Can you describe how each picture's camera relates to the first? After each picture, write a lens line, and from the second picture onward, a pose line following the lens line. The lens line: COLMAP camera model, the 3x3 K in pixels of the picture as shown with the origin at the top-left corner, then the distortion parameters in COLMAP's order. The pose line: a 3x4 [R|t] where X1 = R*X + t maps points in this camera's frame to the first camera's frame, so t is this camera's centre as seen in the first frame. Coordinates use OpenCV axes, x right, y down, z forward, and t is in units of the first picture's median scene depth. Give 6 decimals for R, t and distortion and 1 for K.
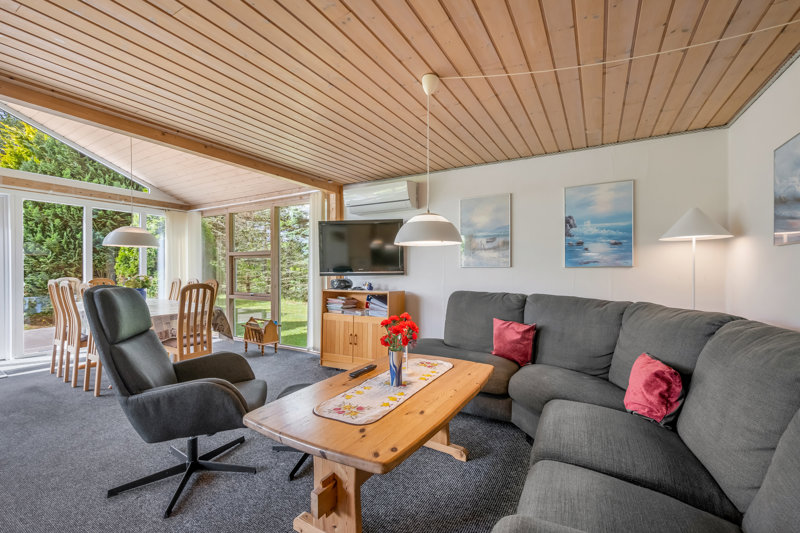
lens RADIAL K [[331.9, 0, 403.5], [0, 331.9, 259.8], [0, 0, 1]] dist [-0.001563, -0.000294]
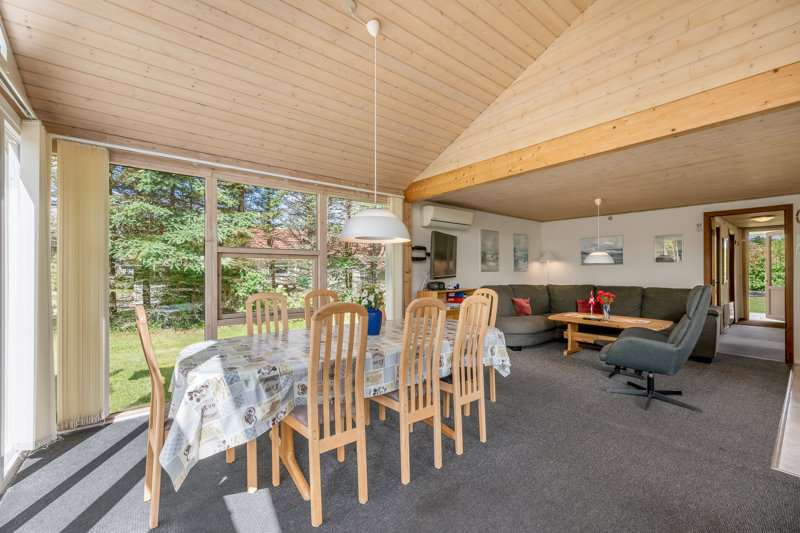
lens RADIAL K [[327.9, 0, 400.0], [0, 327.9, 266.5], [0, 0, 1]] dist [-0.000736, -0.000101]
pose [[0.330066, 0.003166, 0.943952, -1.411842], [-0.006519, 0.999978, -0.001075, -0.000982], [-0.943935, -0.005799, 0.330080, 0.823200]]
